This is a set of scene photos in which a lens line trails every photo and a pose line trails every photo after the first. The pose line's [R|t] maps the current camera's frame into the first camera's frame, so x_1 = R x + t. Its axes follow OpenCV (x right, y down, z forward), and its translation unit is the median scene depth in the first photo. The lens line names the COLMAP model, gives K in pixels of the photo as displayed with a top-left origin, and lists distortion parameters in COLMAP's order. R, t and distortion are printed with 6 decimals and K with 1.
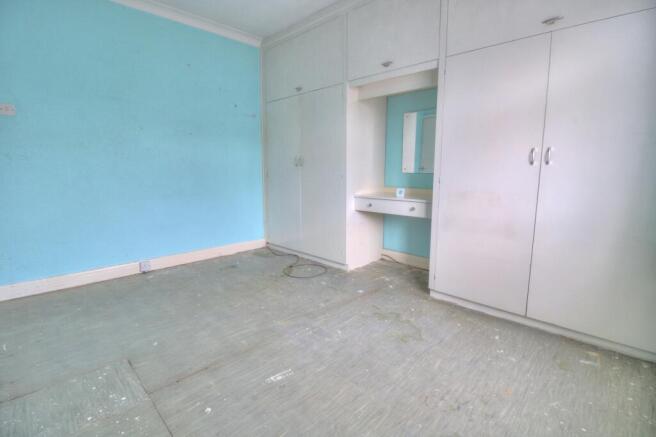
lens RADIAL K [[311.9, 0, 332.8], [0, 311.9, 214.0], [0, 0, 1]] dist [-0.001891, -0.000946]
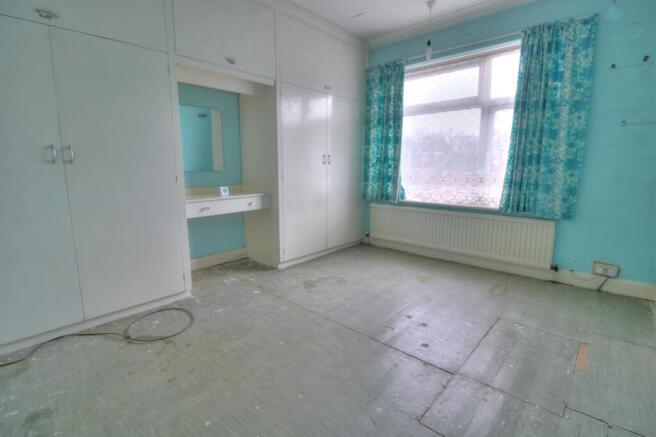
lens RADIAL K [[311.9, 0, 332.8], [0, 311.9, 214.0], [0, 0, 1]] dist [-0.001891, -0.000946]
pose [[-0.041124, -0.155803, 0.986932, -0.798020], [0.150898, 0.975469, 0.160281, -0.105620], [-0.987694, 0.155518, -0.016605, 0.693982]]
